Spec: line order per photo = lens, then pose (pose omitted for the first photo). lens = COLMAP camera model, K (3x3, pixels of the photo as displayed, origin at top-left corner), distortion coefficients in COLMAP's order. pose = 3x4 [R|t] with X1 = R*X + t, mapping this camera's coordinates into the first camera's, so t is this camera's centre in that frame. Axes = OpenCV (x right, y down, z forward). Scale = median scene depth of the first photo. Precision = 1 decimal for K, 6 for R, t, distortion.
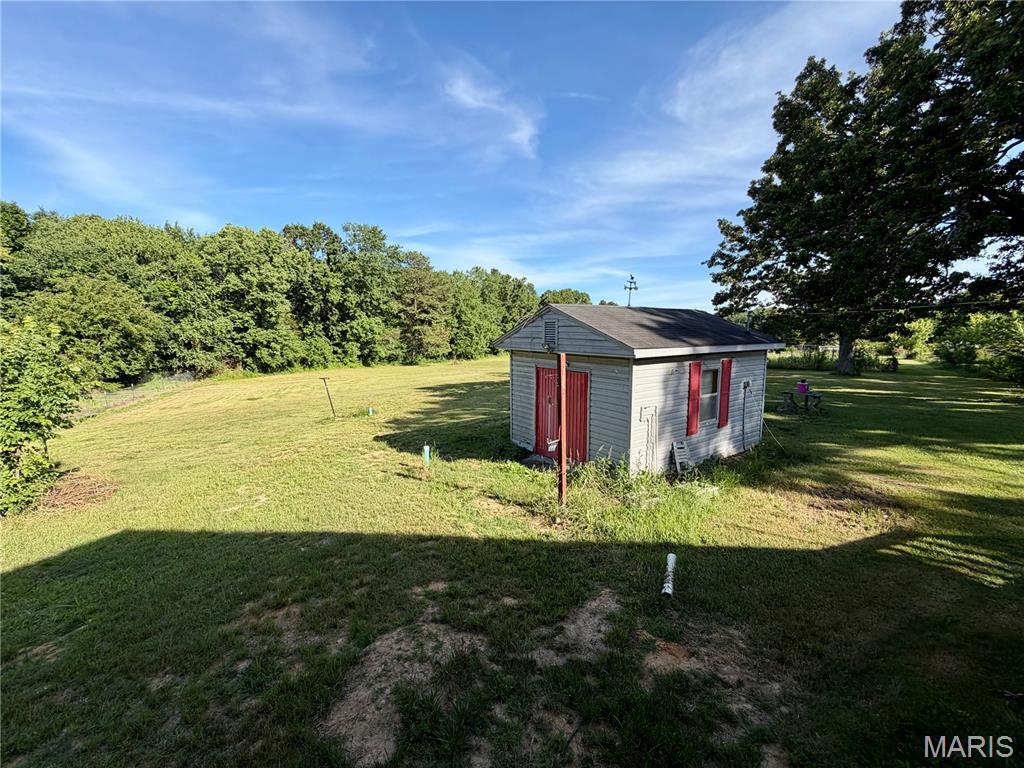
lens RADIAL K [[407.5, 0, 508.9], [0, 407.5, 382.8], [0, 0, 1]] dist [0.000212, 0.000071]
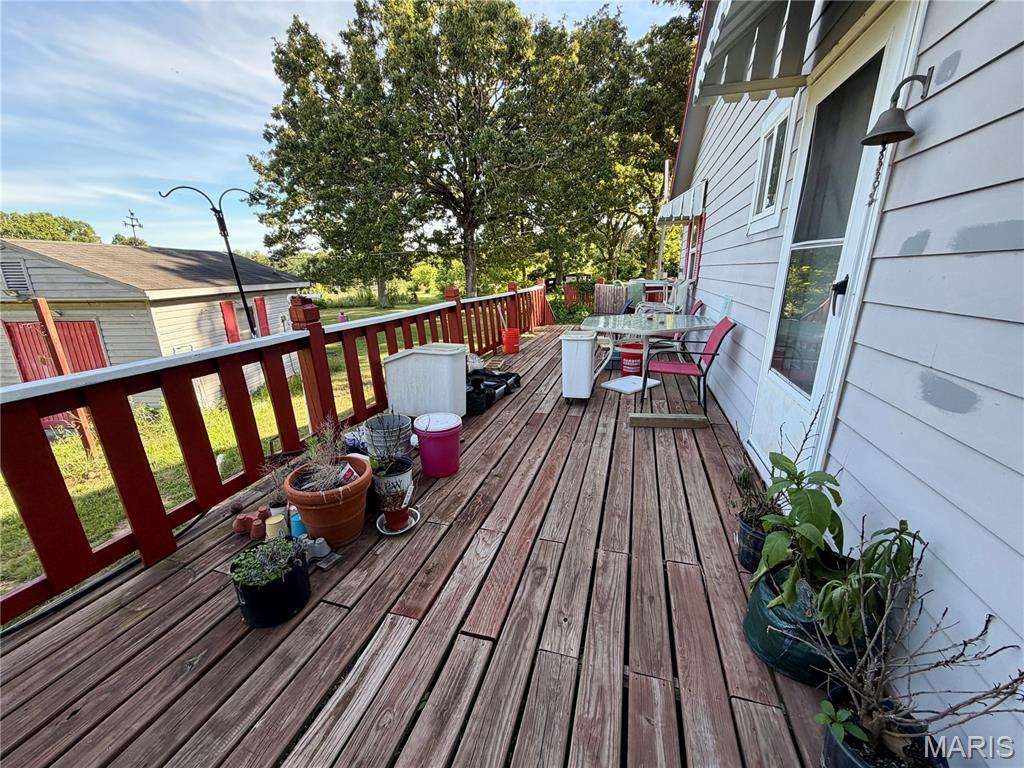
lens RADIAL K [[407.5, 0, 507.6], [0, 407.5, 384.1], [0, 0, 1]] dist [0.000212, 0.000071]
pose [[0.581054, -0.223779, 0.782496, -0.008843], [0.115649, 0.974402, 0.192784, 0.036644], [-0.805607, -0.021523, 0.592060, -0.228425]]
